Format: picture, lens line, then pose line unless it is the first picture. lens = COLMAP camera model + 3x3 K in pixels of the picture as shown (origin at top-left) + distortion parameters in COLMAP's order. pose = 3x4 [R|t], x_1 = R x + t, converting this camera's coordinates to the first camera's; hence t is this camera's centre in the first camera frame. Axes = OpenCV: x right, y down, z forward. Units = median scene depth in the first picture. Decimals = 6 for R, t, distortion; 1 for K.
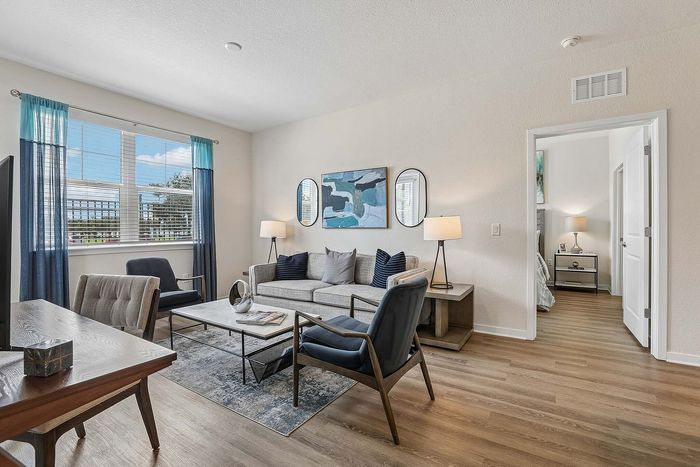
lens RADIAL K [[316.3, 0, 348.4], [0, 316.3, 233.6], [0, 0, 1]] dist [-0.017299, 0.000346]
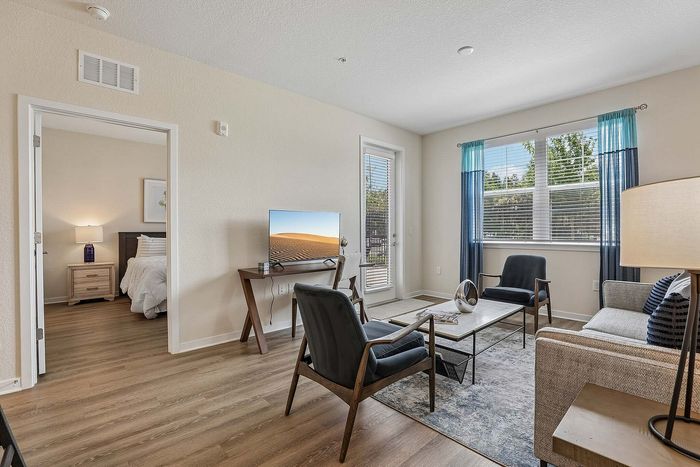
lens RADIAL K [[319.3, 0, 357.2], [0, 319.3, 231.6], [0, 0, 1]] dist [-0.015790, 0.000553]
pose [[-0.235247, 0.011618, -0.971866, 0.492695], [-0.009190, 0.999857, 0.014177, -0.010617], [0.971892, 0.012266, -0.235107, 0.612144]]
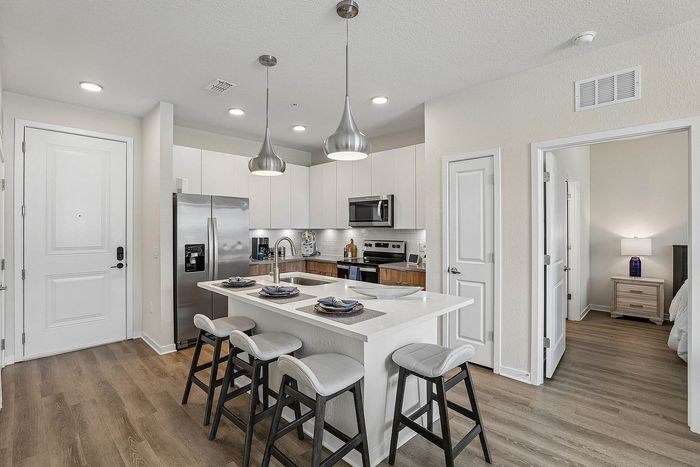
lens RADIAL K [[326.5, 0, 339.2], [0, 326.5, 227.2], [0, 0, 1]] dist [-0.014994, 0.000925]
pose [[-0.978917, 0.007566, 0.204117, 0.363636], [0.010690, 0.999842, 0.014210, -0.069105], [-0.203977, 0.016092, -0.978843, 0.673257]]
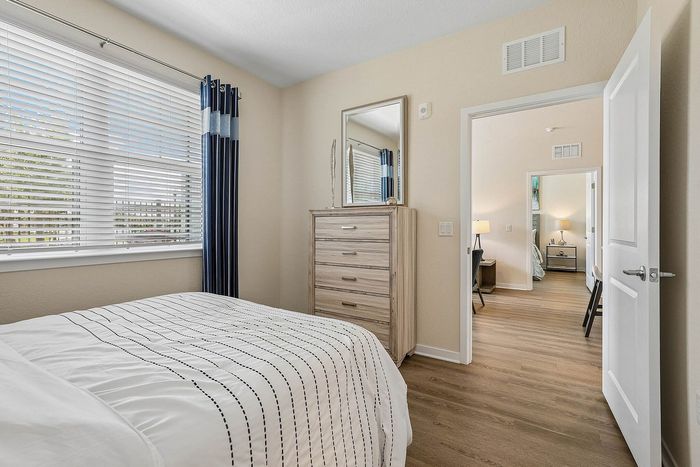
lens RADIAL K [[311.4, 0, 349.4], [0, 311.4, 226.2], [0, 0, 1]] dist [0.018895, 0.000188]
pose [[0.999973, 0.006858, 0.002541, -0.332411], [-0.006810, 0.999808, -0.018364, 0.012138], [-0.002666, 0.018346, 0.999828, -0.580958]]
